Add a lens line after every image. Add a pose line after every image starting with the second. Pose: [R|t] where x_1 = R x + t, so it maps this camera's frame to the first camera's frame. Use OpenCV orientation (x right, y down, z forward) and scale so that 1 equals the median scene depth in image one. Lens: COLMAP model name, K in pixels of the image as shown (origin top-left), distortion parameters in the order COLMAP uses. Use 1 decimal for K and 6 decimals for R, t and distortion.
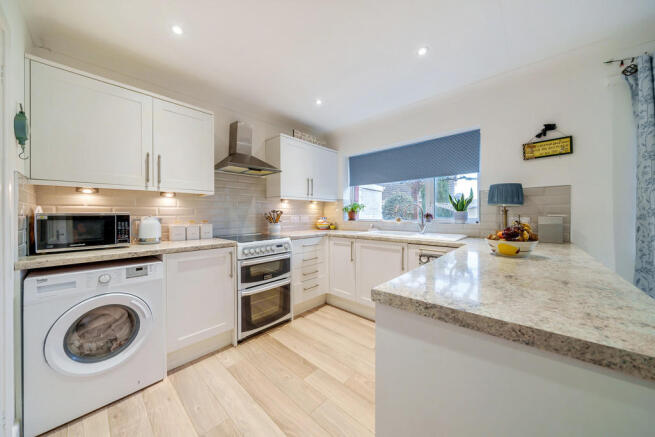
lens RADIAL K [[225.9, 0, 327.5], [0, 225.9, 218.5], [0, 0, 1]] dist [0.011546, 0.000047]
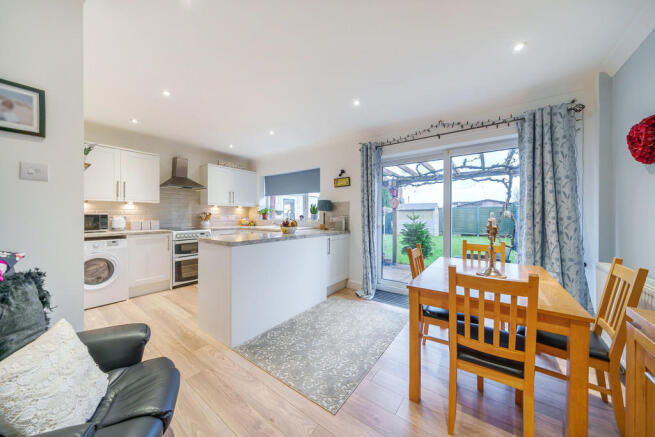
lens RADIAL K [[220.3, 0, 327.5], [0, 220.3, 218.5], [0, 0, 1]] dist [-0.000293, -0.000047]
pose [[0.992776, 0.003911, 0.119921, 0.575229], [-0.003310, 0.999981, -0.005212, 0.015412], [-0.119939, 0.004777, 0.992770, -0.821188]]
